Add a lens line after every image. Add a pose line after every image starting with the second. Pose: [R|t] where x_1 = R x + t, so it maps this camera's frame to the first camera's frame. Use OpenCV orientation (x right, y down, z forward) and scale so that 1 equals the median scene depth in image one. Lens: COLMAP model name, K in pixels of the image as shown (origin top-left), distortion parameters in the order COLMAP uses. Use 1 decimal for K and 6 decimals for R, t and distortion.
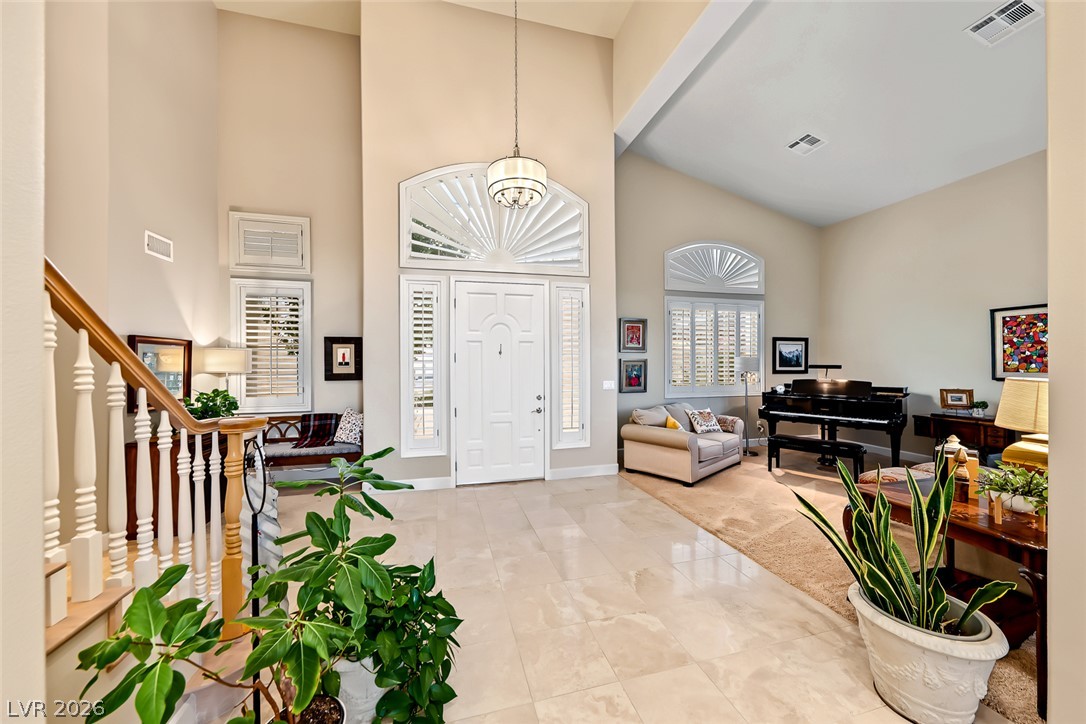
lens RADIAL K [[378.9, 0, 539.6], [0, 378.9, 362.1], [0, 0, 1]] dist [0.000116, -0.000021]
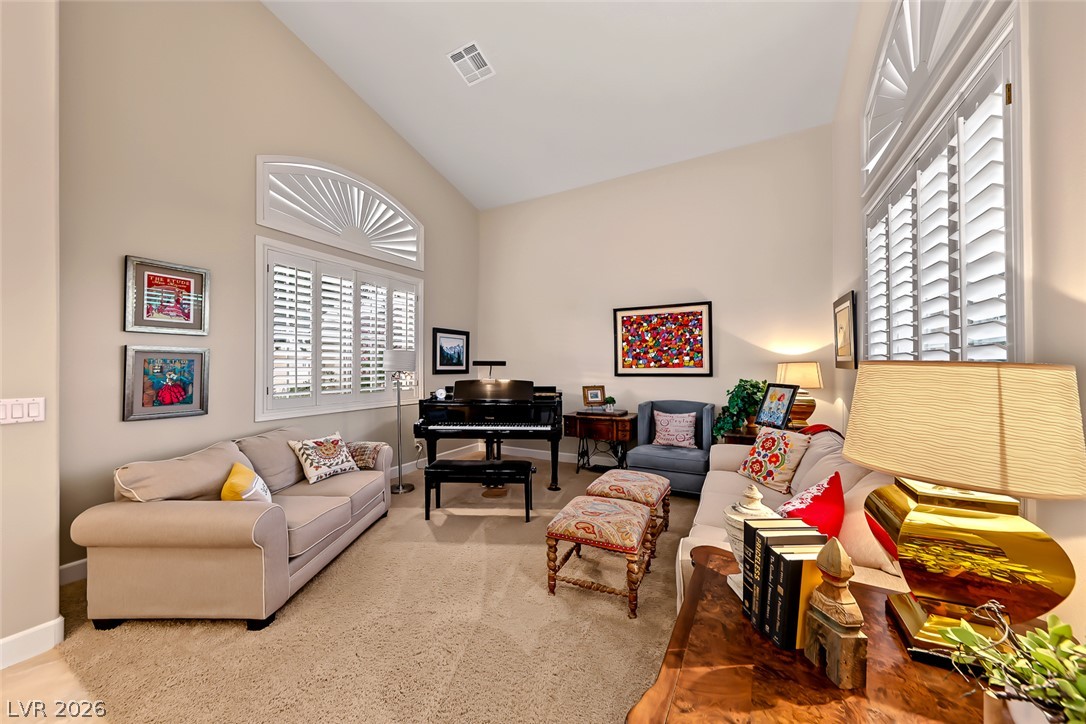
lens RADIAL K [[381.0, 0, 535.4], [0, 381.0, 364.3], [0, 0, 1]] dist [-0.002295, -0.000335]
pose [[0.691383, 0.003215, 0.722482, 0.255100], [0.000904, 0.999985, -0.005314, 0.019405], [-0.722488, 0.004327, 0.691370, 0.399581]]
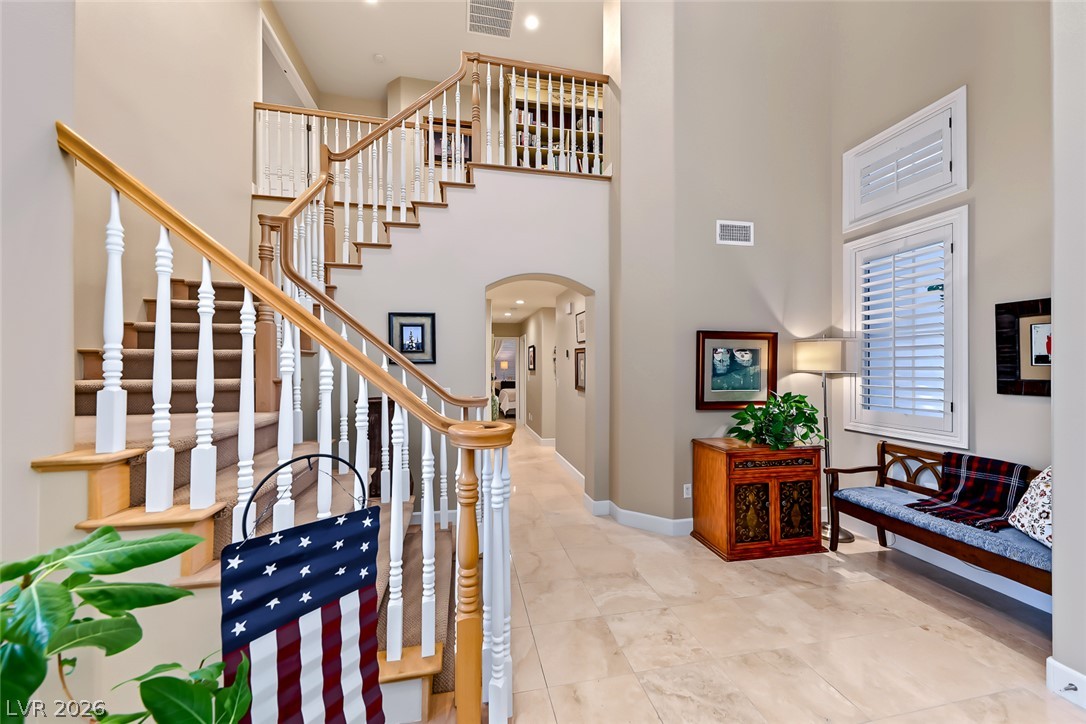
lens RADIAL K [[381.0, 0, 535.4], [0, 381.0, 364.3], [0, 0, 1]] dist [-0.002295, -0.000335]
pose [[-0.058840, -0.000467, -0.998267, -0.038312], [0.001346, 0.999999, -0.000547, 0.010371], [0.998266, -0.001375, -0.058840, 0.414400]]
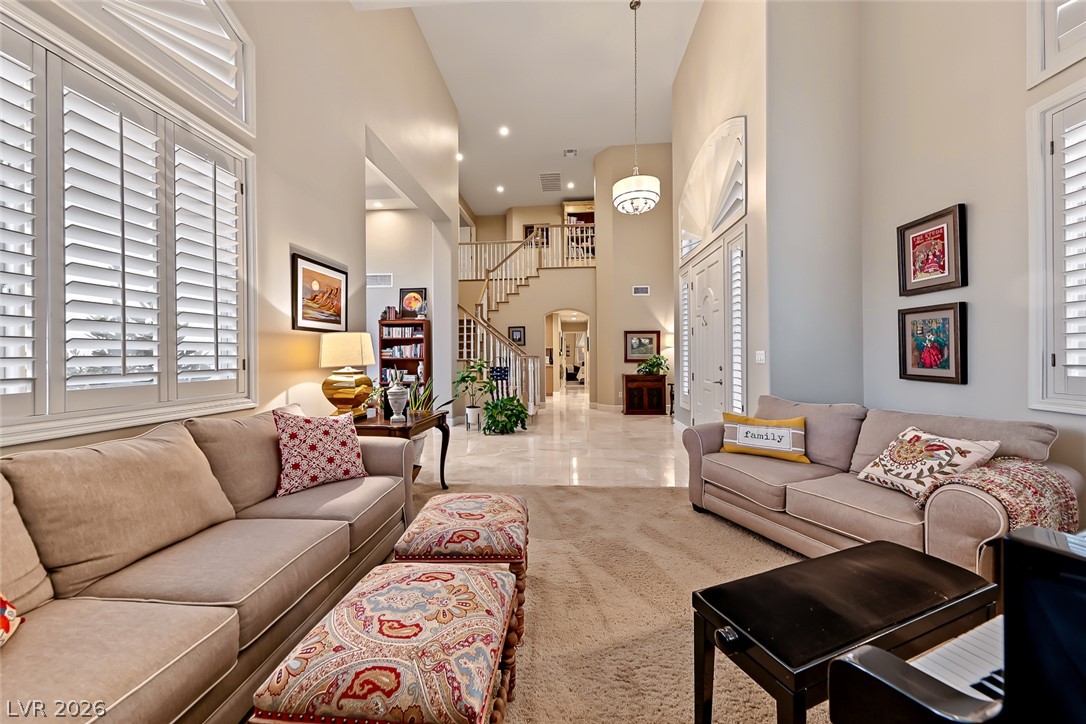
lens RADIAL K [[375.7, 0, 543.9], [0, 375.7, 358.0], [0, 0, 1]] dist [-0.000220, -0.000067]
pose [[-0.314906, 0.012094, -0.949046, 0.957218], [0.010308, 0.999903, 0.009322, 0.052067], [0.949067, -0.006848, -0.315000, 0.842024]]
